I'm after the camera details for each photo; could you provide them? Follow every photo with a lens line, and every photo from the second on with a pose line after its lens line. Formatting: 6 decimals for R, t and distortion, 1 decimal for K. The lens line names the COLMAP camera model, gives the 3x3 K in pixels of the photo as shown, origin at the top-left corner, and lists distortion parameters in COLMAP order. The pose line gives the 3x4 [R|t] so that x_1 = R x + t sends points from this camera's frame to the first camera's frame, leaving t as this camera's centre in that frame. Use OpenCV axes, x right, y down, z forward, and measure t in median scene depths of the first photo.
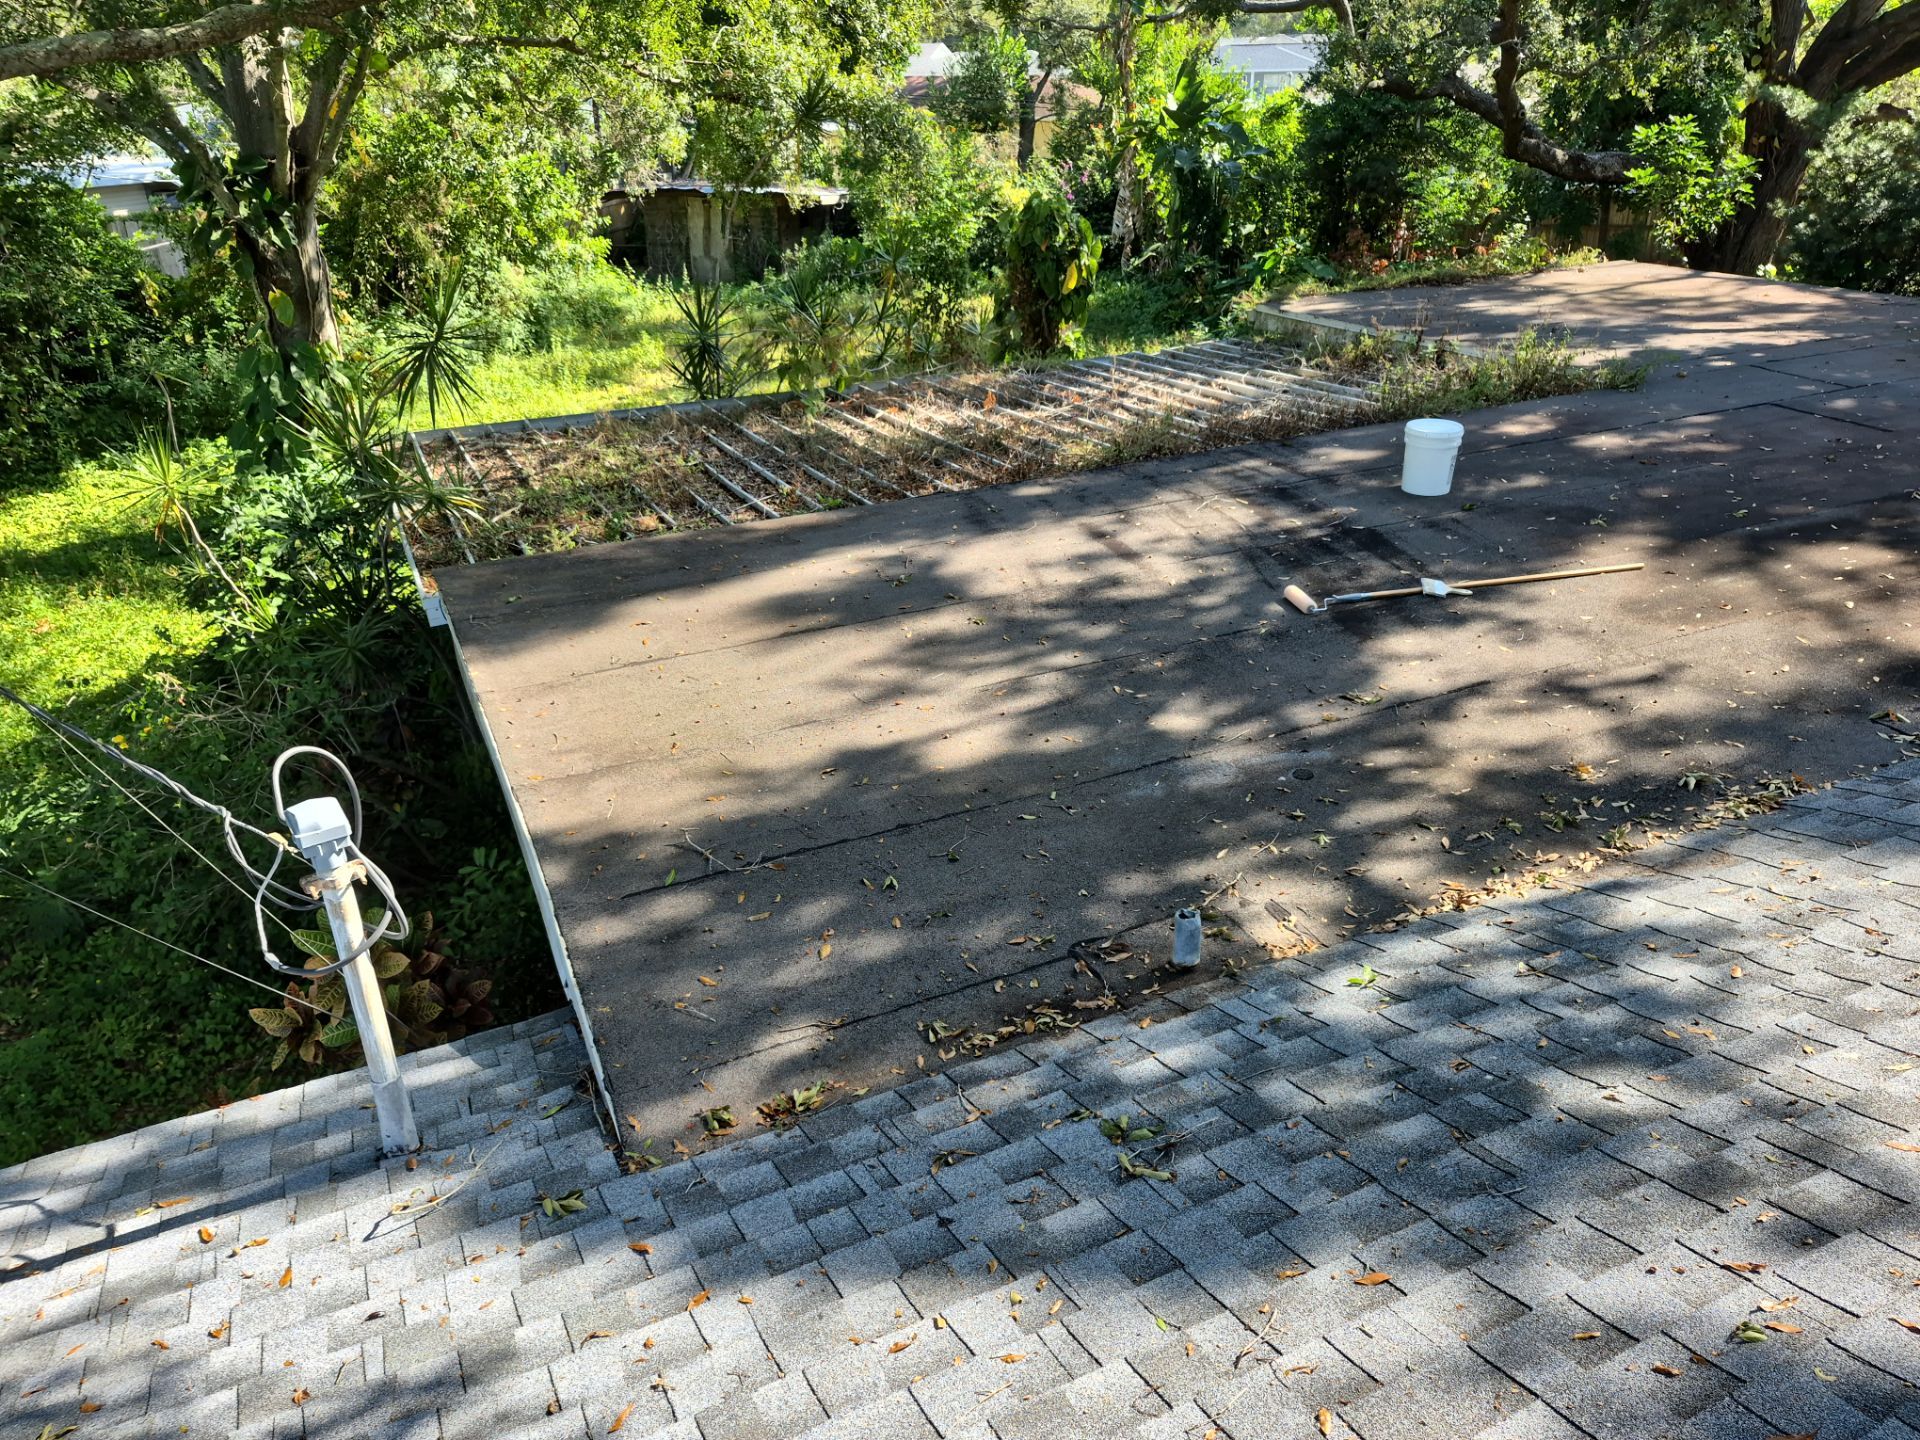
lens RADIAL K [[1350.9, 0, 938.2], [0, 1350.9, 694.3], [0, 0, 1]] dist [0.084478, -0.093573]
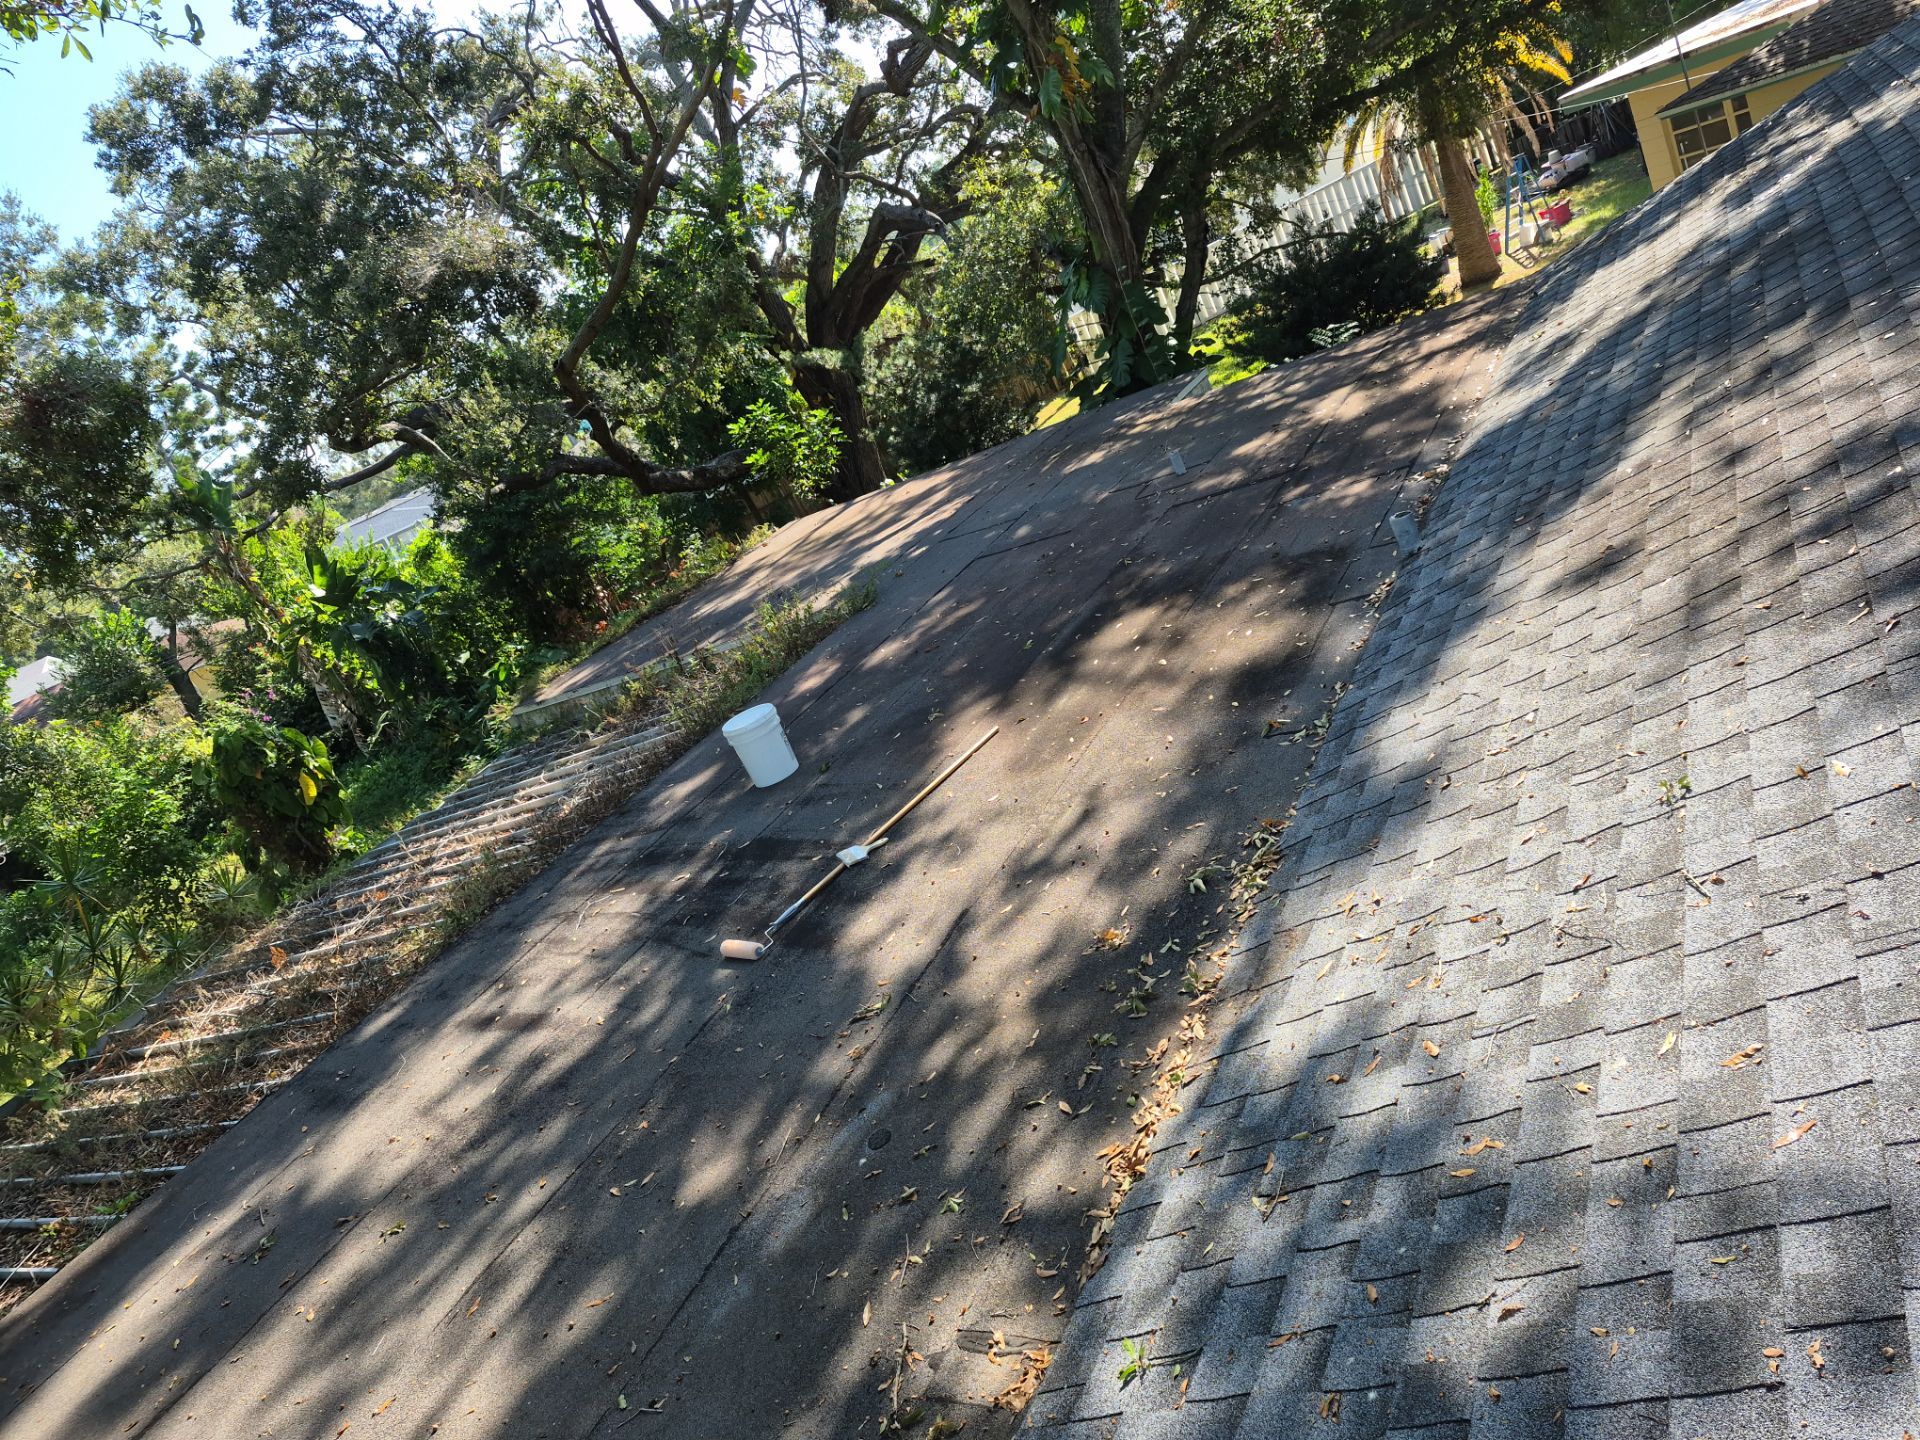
lens RADIAL K [[1354.3, 0, 969.8], [0, 1354.3, 693.0], [0, 0, 1]] dist [0.133046, -0.174323]
pose [[0.734415, -0.478794, 0.481032, 0.041376], [0.588807, 0.801974, -0.100717, -0.032120], [-0.337552, 0.357203, 0.870899, 0.165846]]
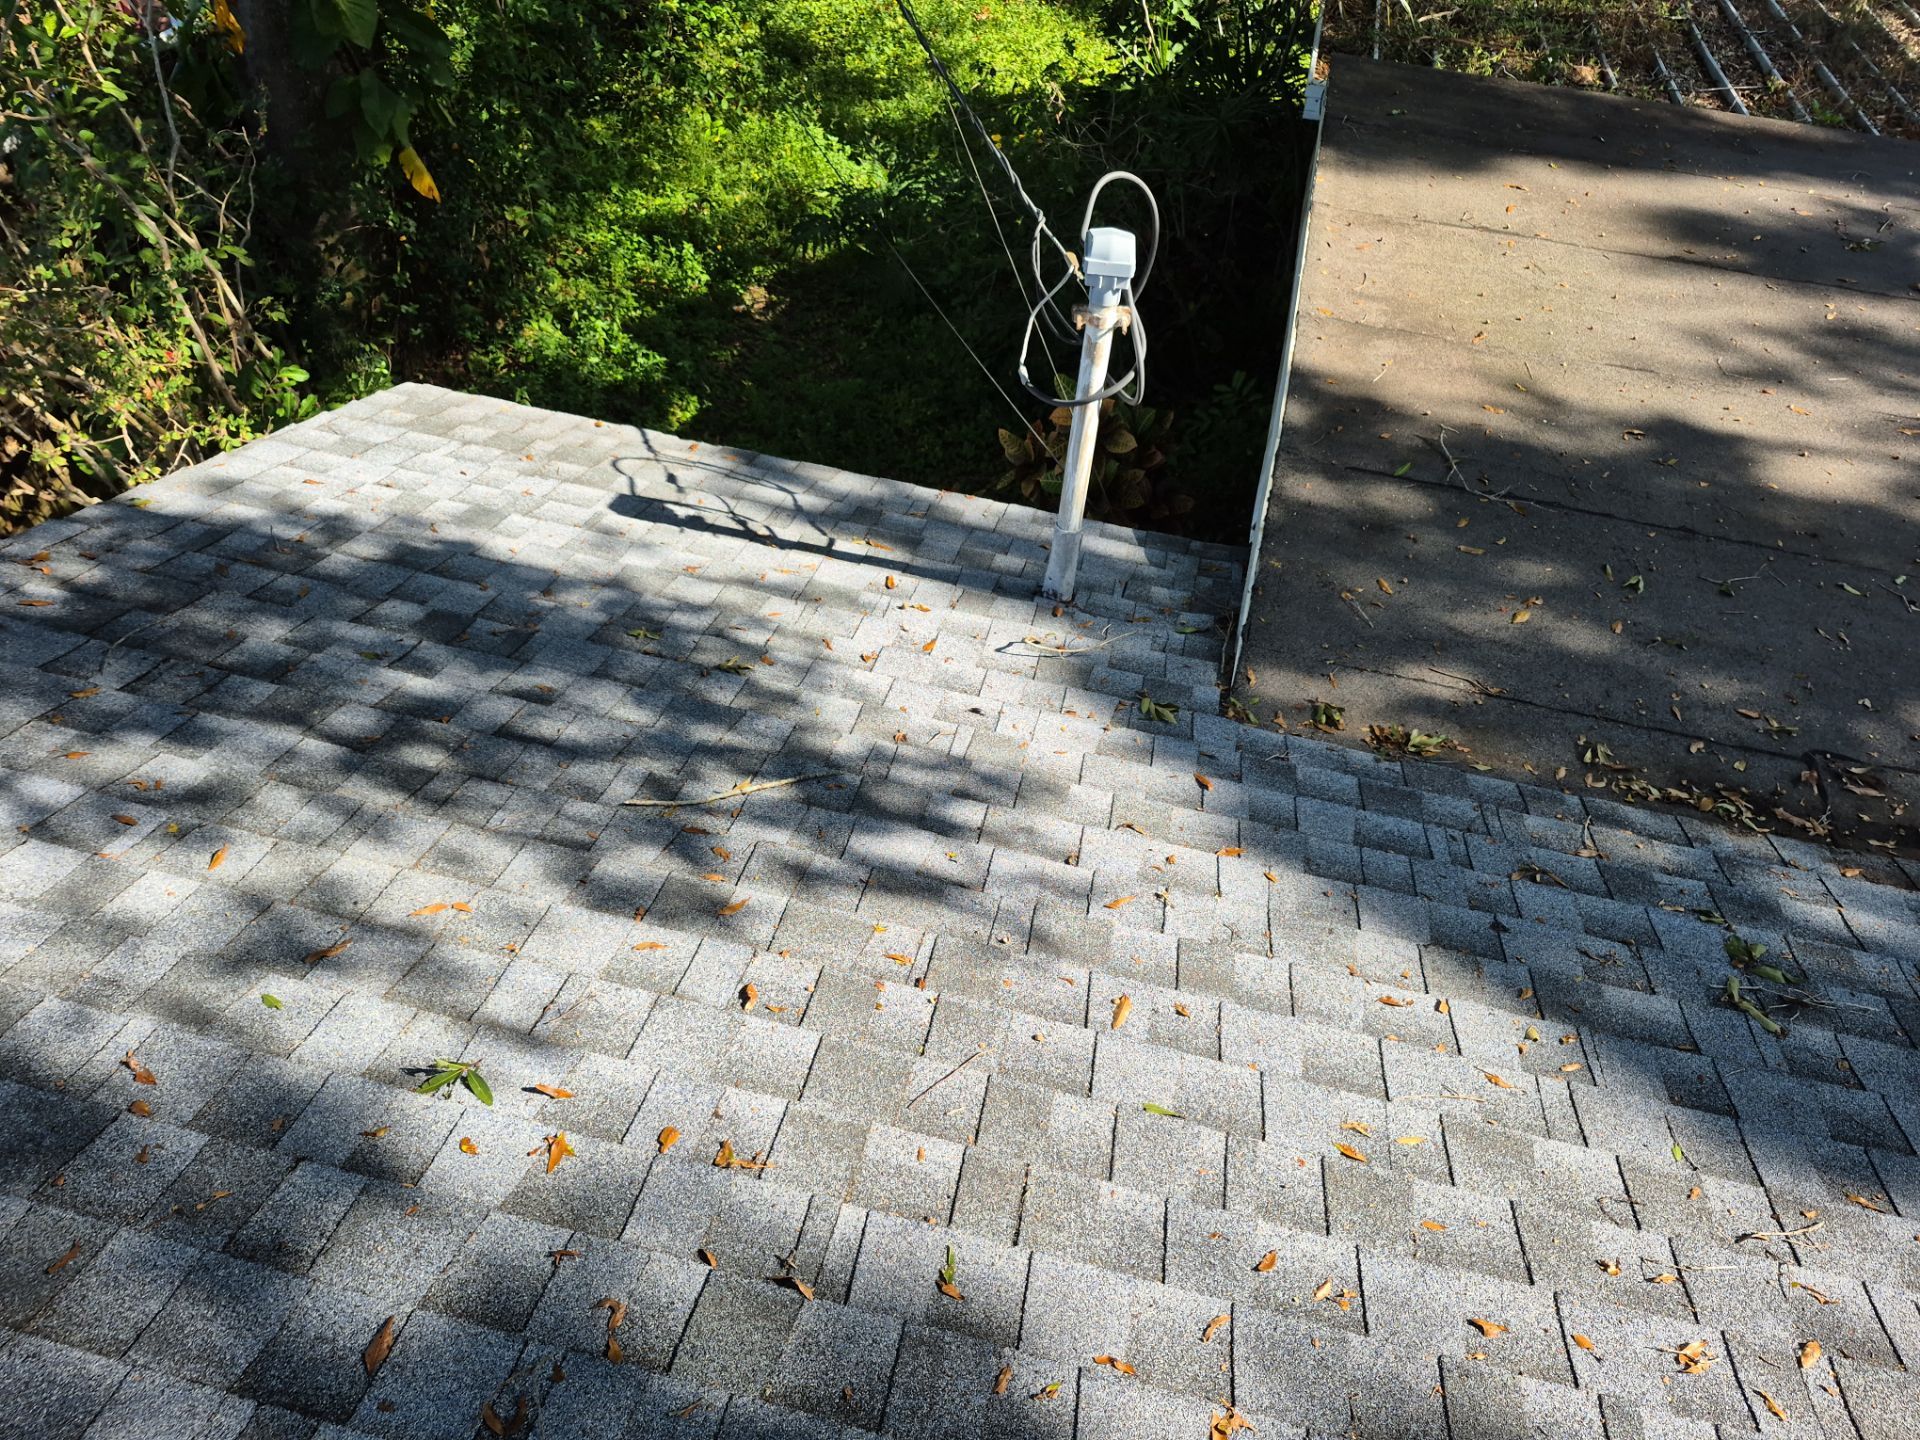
lens RADIAL K [[1356.5, 0, 983.9], [0, 1356.5, 758.3], [0, 0, 1]] dist [0.100937, -0.120409]
pose [[0.792156, 0.500713, -0.348964, -0.001907], [-0.353194, 0.842399, 0.406962, 0.019917], [0.497738, -0.199125, 0.844160, 0.038393]]
